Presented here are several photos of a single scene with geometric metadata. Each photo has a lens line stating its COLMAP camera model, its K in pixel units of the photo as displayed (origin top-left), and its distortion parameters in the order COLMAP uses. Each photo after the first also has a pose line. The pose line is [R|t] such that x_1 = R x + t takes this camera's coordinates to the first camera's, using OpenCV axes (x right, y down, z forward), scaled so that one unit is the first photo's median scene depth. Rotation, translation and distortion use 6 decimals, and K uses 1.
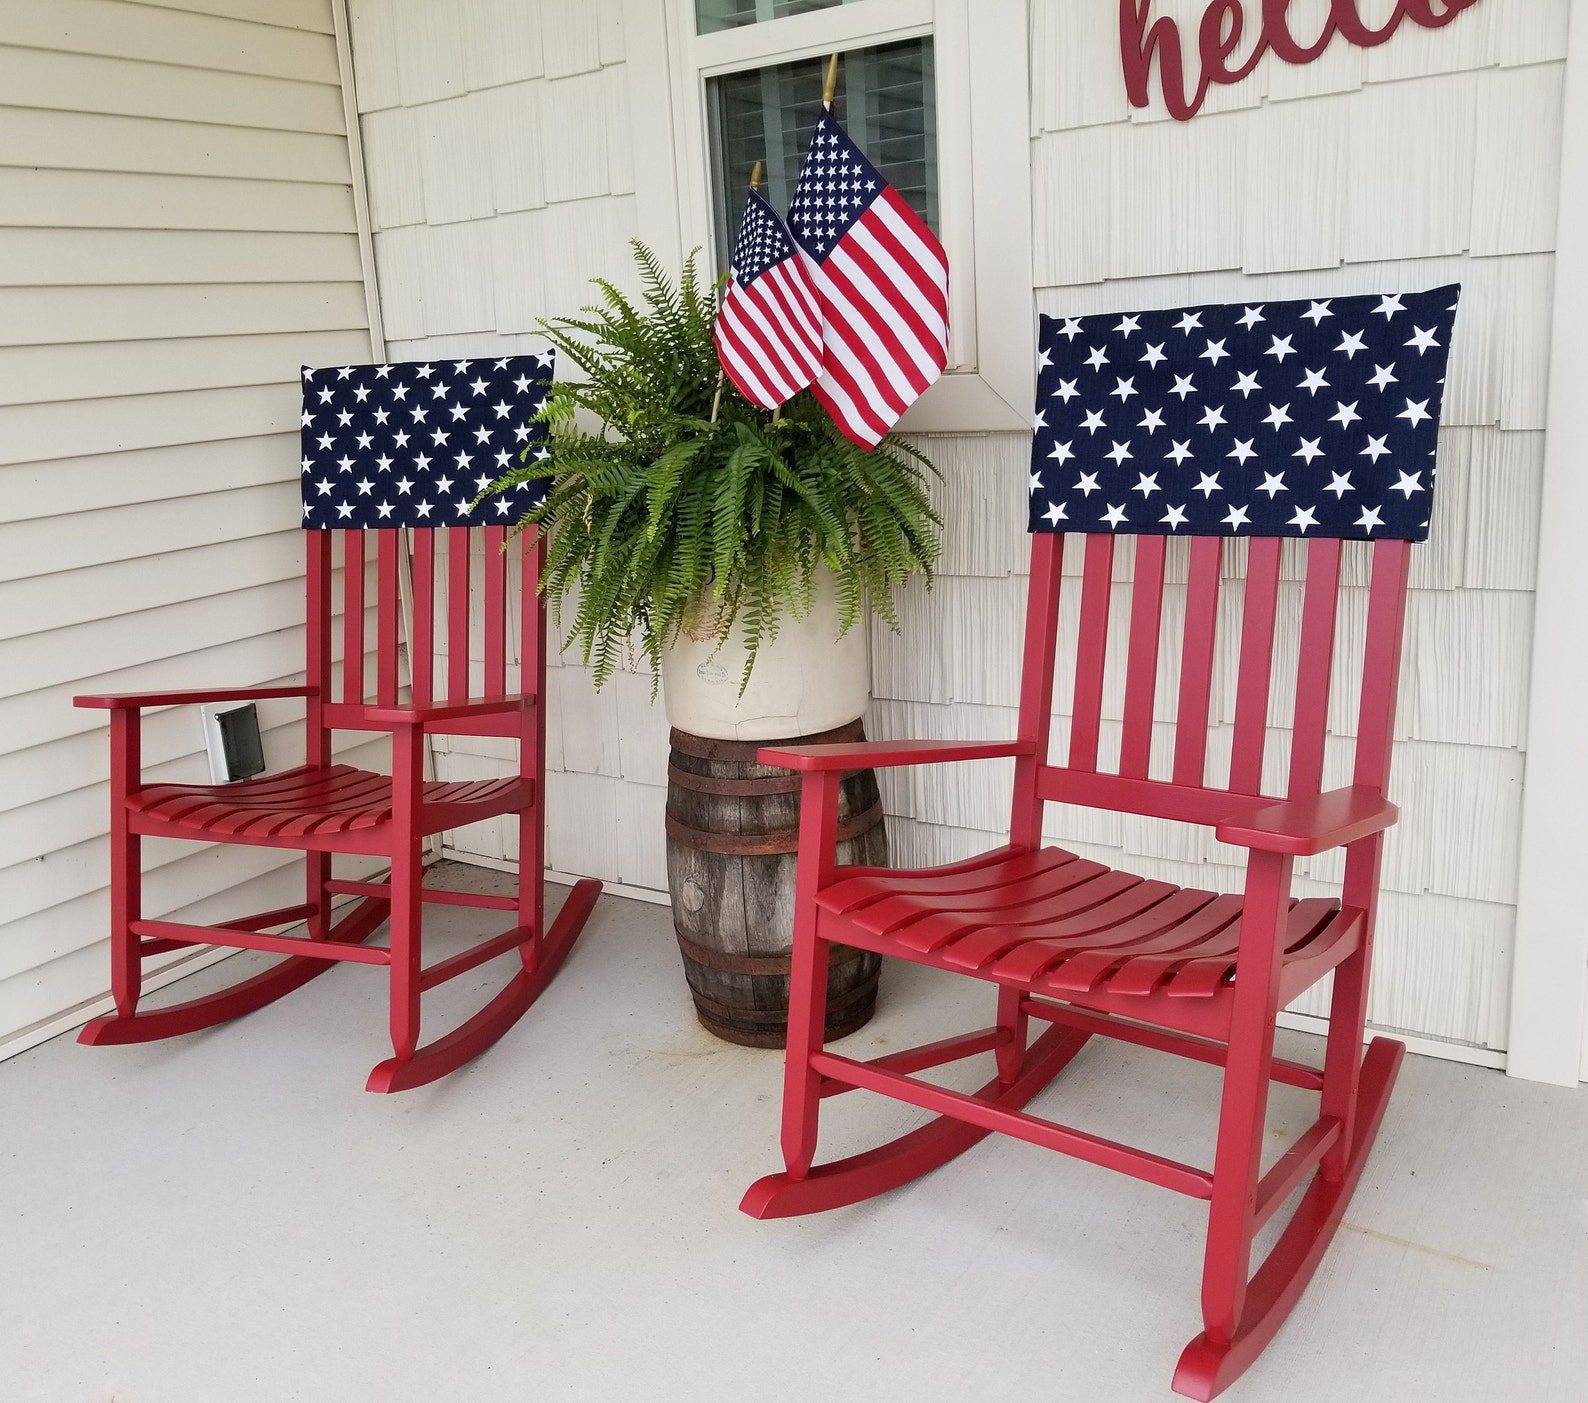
lens RADIAL K [[1479.5, 0, 714.1], [0, 1479.5, 676.6], [0, 0, 1]] dist [-0.014665, 0.000000]
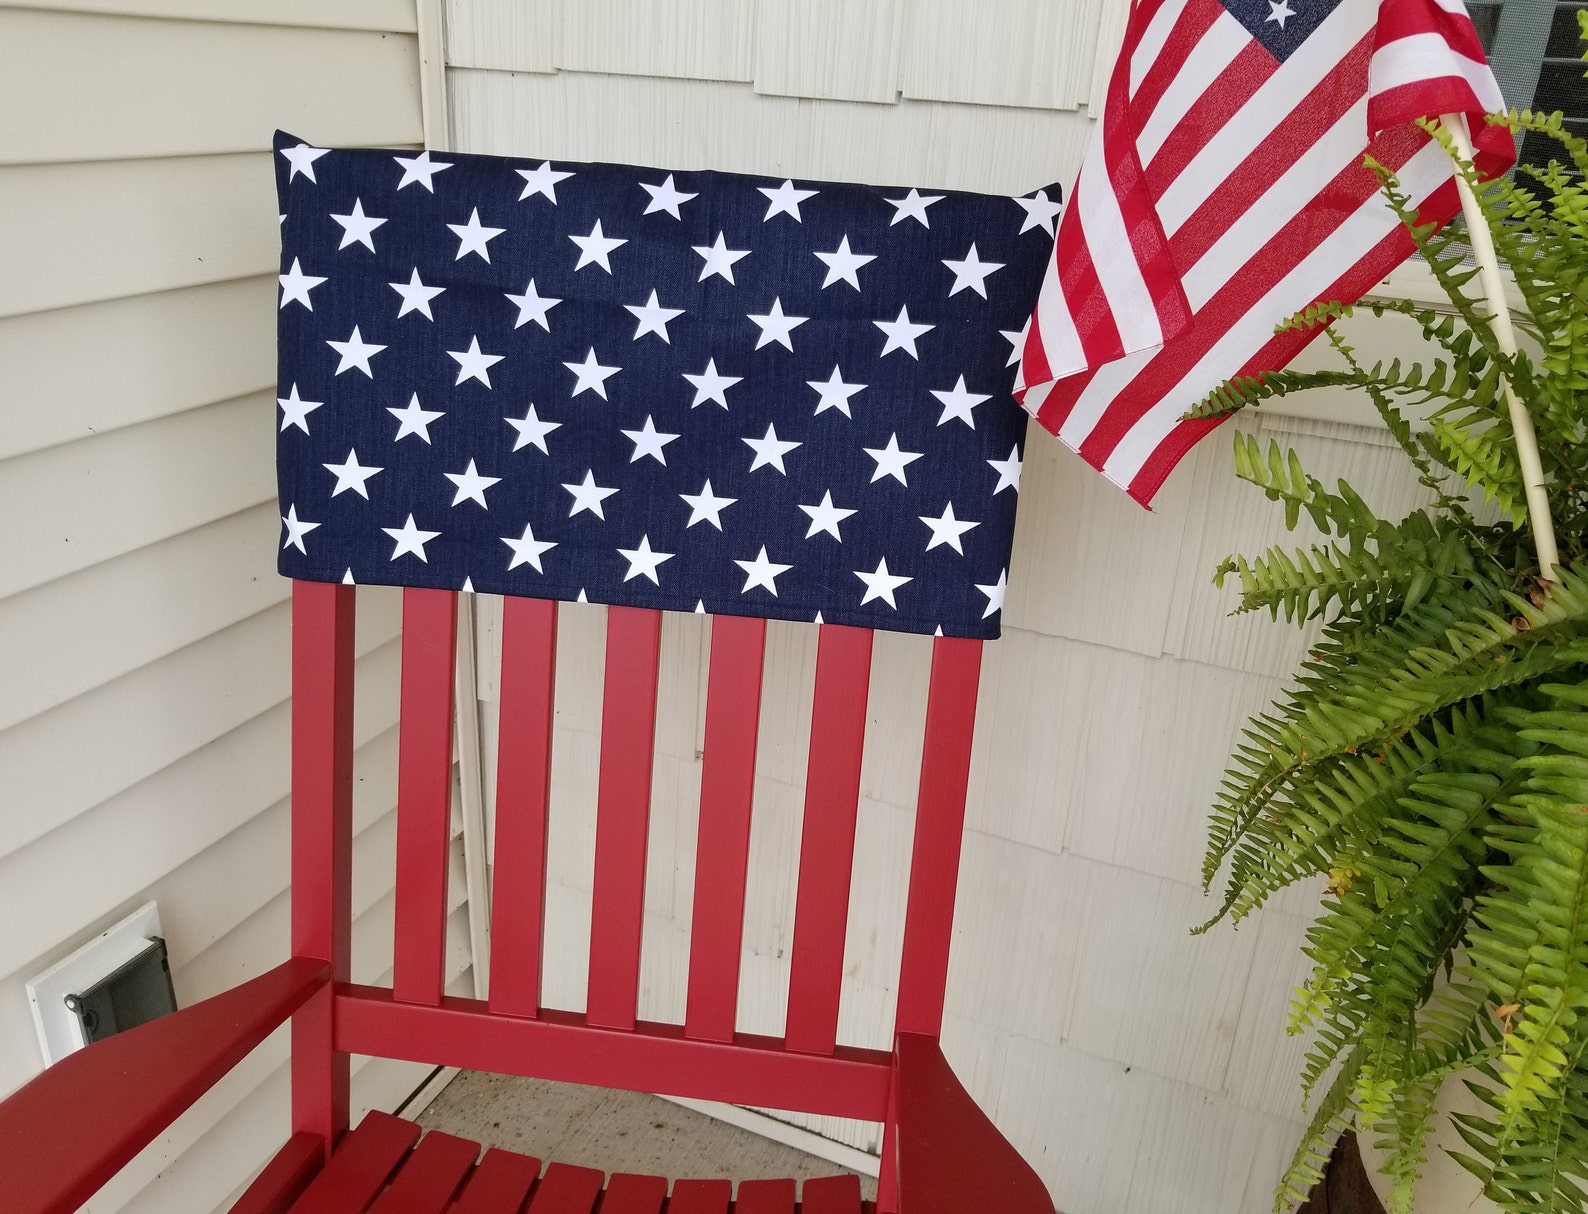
lens RADIAL K [[1280.7, 0, 785.4], [0, 1280.7, 605.3], [0, 0, 1]] dist [-0.009077, -0.003754]
pose [[0.955413, 0.010958, 0.295069, -0.330957], [-0.058139, 0.986730, 0.151605, -0.197758], [-0.289492, -0.162001, 0.943372, 0.852246]]
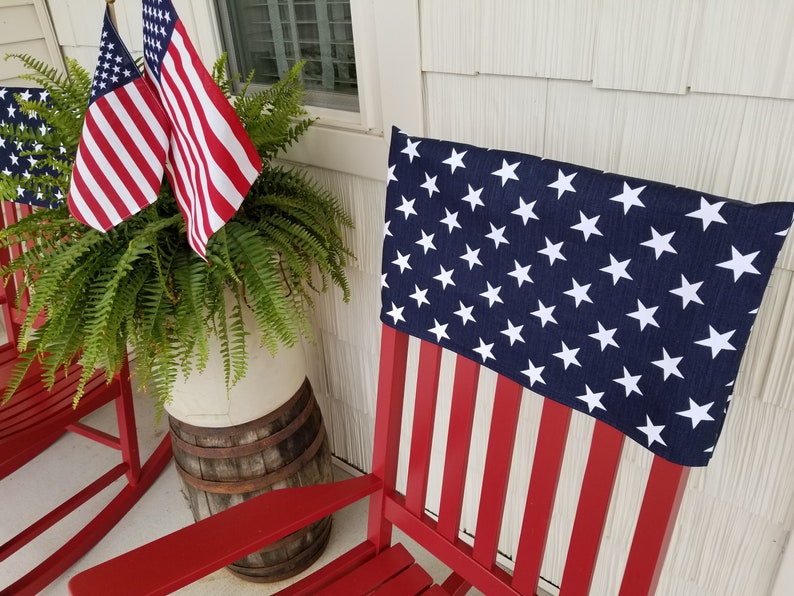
lens RADIAL K [[629.4, 0, 395.4], [0, 629.4, 285.0], [0, 0, 1]] dist [-0.018605, 0.005997]
pose [[0.995732, 0.040877, -0.082747, 0.263075], [-0.016542, 0.961093, 0.275728, -0.258604], [0.090798, -0.273182, 0.957667, 0.531679]]
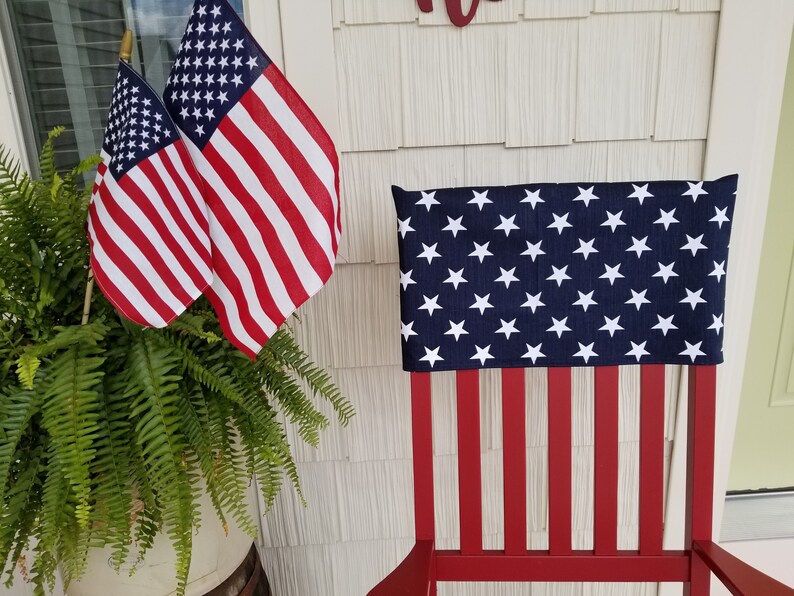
lens RADIAL K [[629.4, 0, 400.8], [0, 629.4, 296.7], [0, 0, 1]] dist [-0.018605, 0.005997]
pose [[0.796419, -0.151665, 0.585418, -0.075387], [0.120272, 0.988427, 0.092453, -0.202773], [-0.592664, -0.003222, 0.805443, 0.593822]]
